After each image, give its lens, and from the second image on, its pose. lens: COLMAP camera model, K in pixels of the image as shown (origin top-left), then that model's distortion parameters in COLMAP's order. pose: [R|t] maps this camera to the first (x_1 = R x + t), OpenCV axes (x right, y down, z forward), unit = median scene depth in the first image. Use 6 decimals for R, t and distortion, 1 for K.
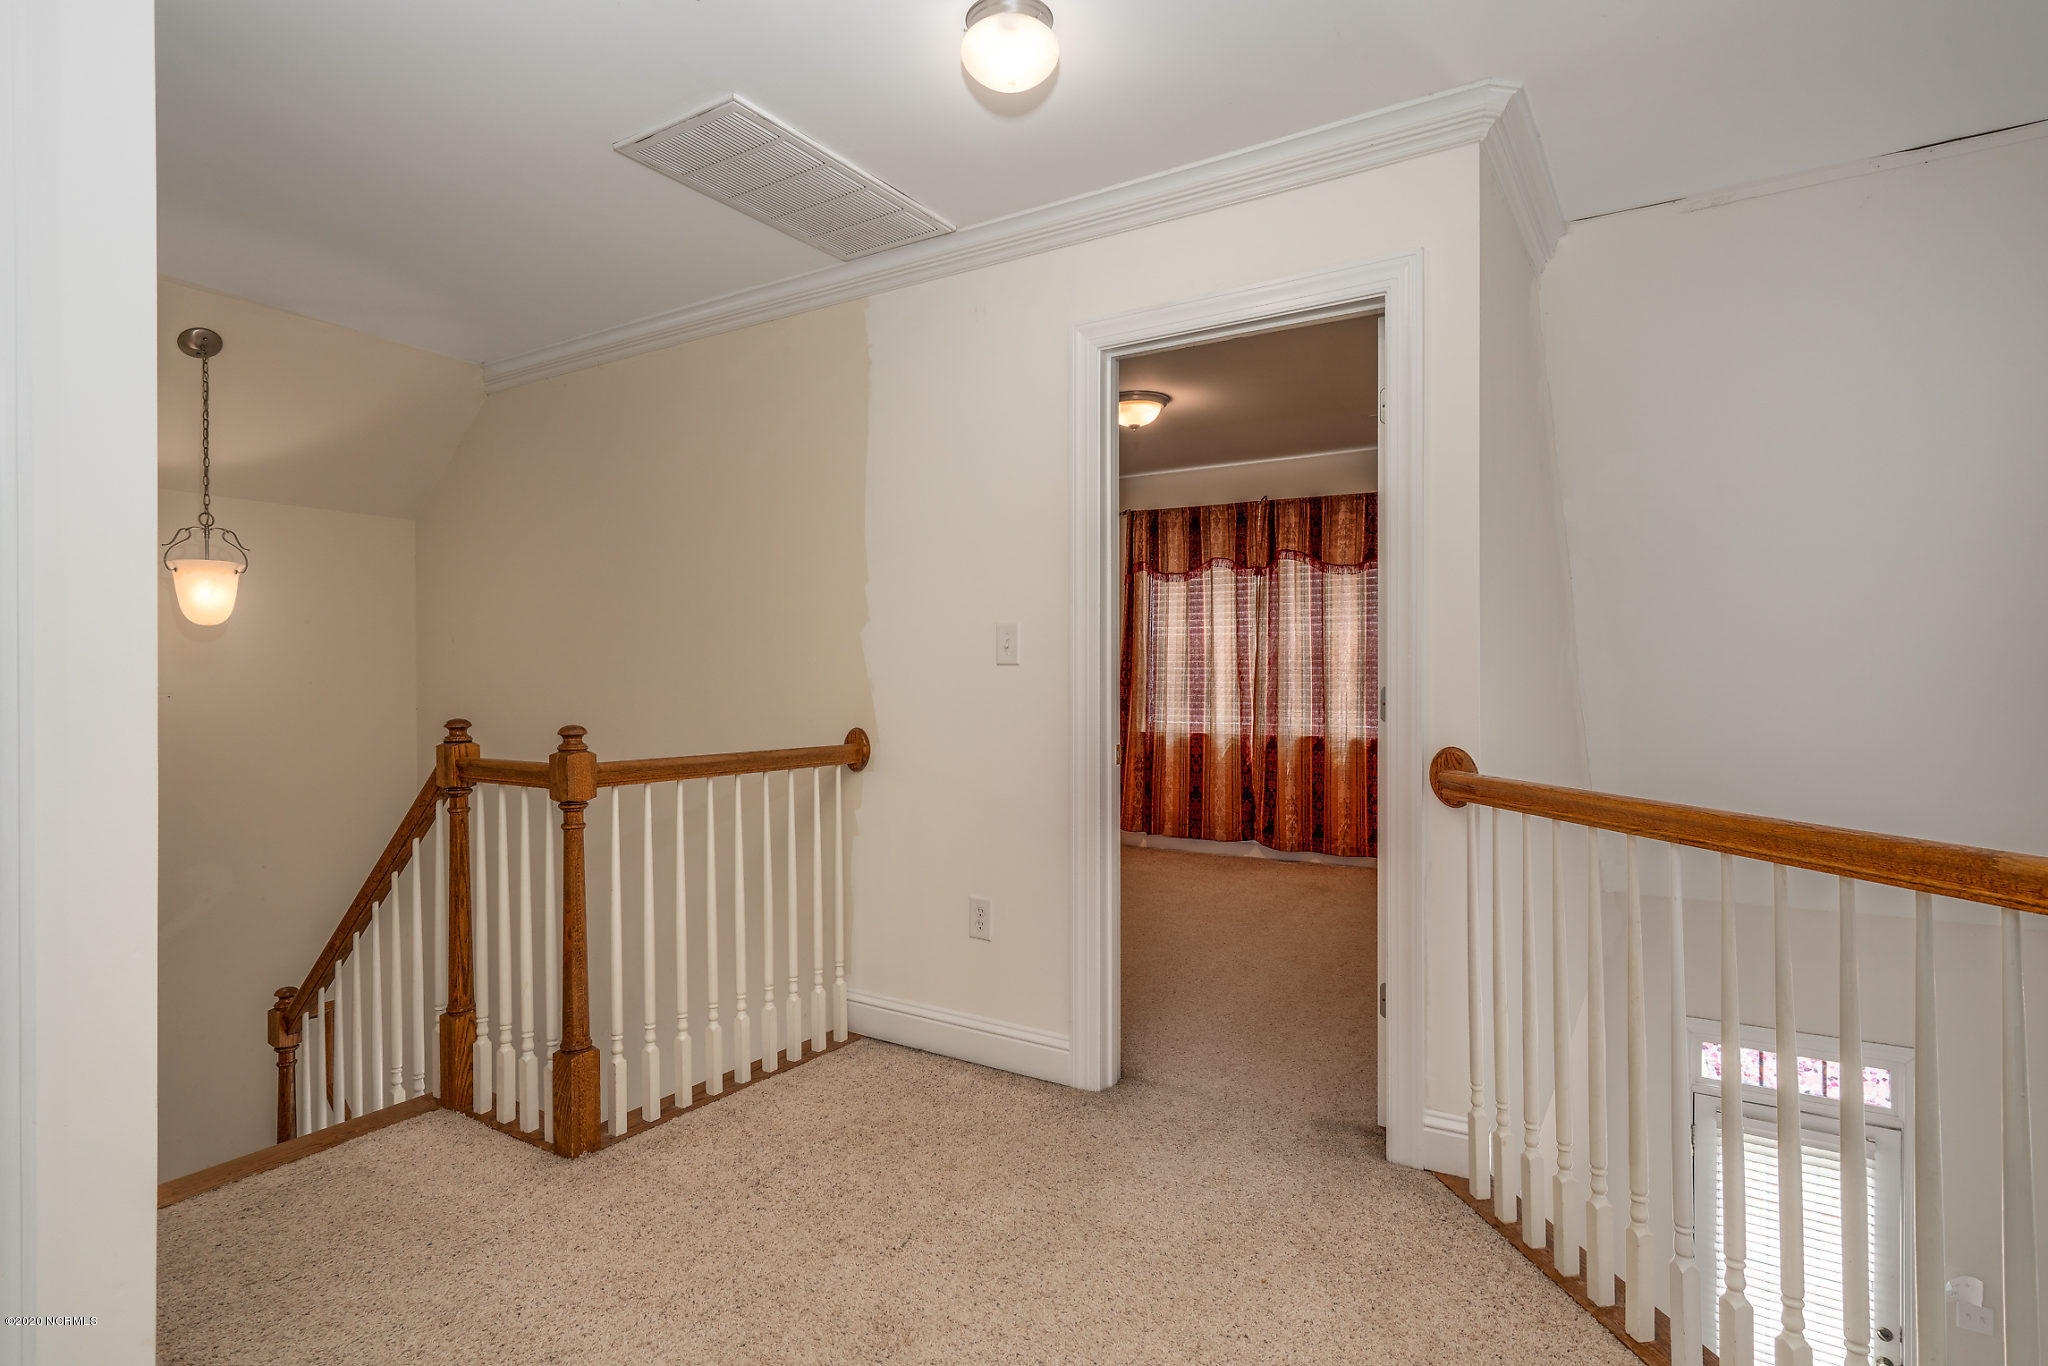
lens RADIAL K [[1049.0, 0, 1021.7], [0, 1049.0, 683.4], [0, 0, 1]] dist [0.000582, 0.000202]
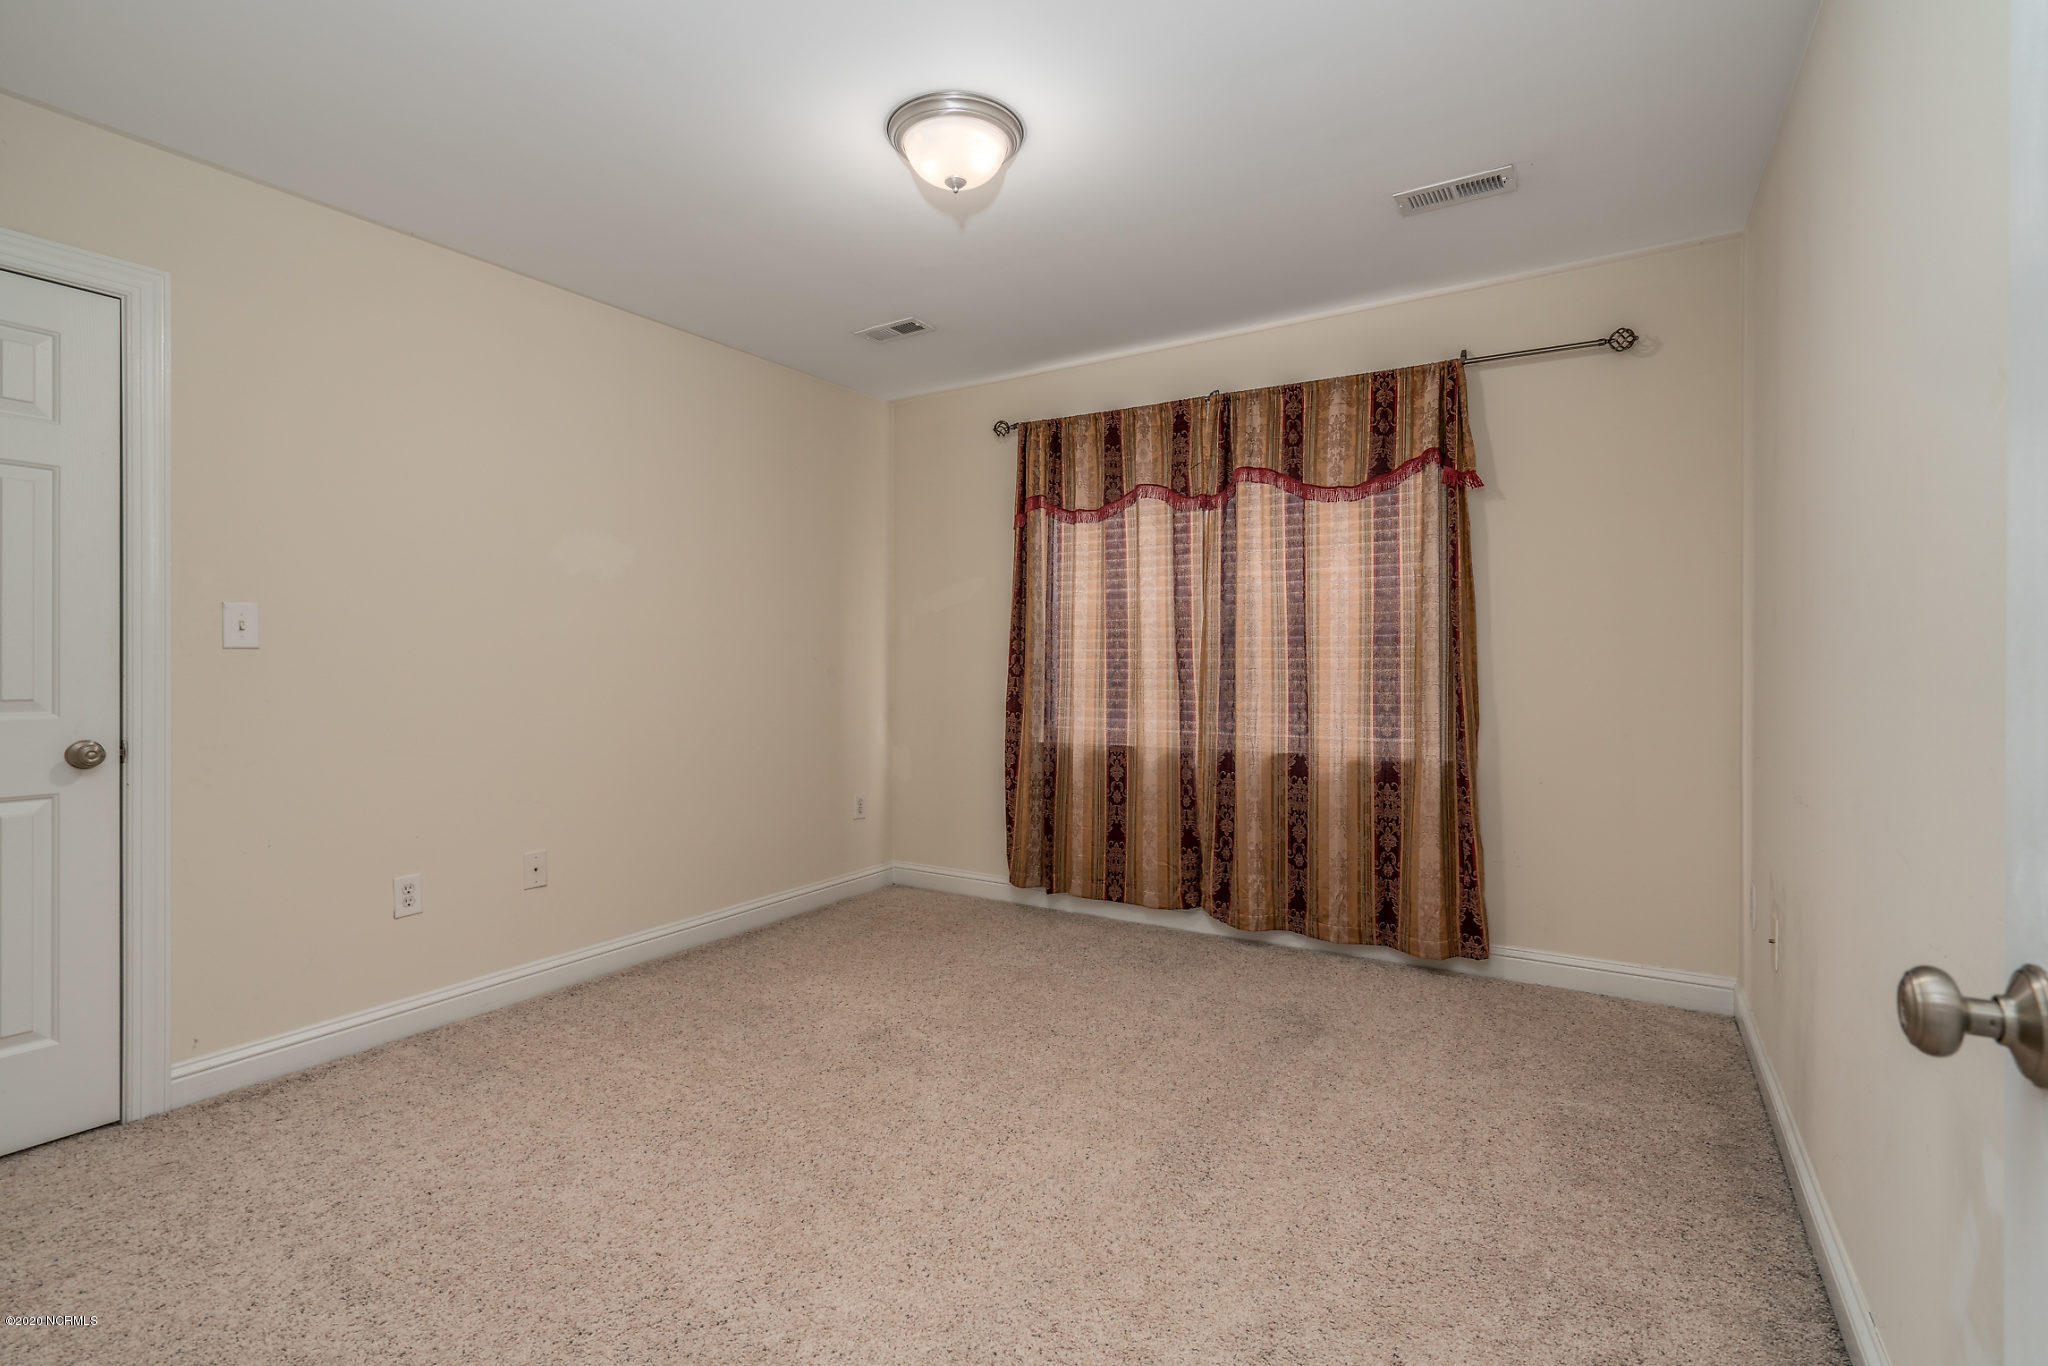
lens RADIAL K [[954.5, 0, 1026.6], [0, 954.5, 671.7], [0, 0, 1]] dist [-0.001482, -0.000228]
pose [[0.999615, -0.003154, 0.027564, 0.094251], [0.003047, 0.999988, 0.003922, -0.002918], [-0.027576, -0.003837, 0.999612, 0.395165]]
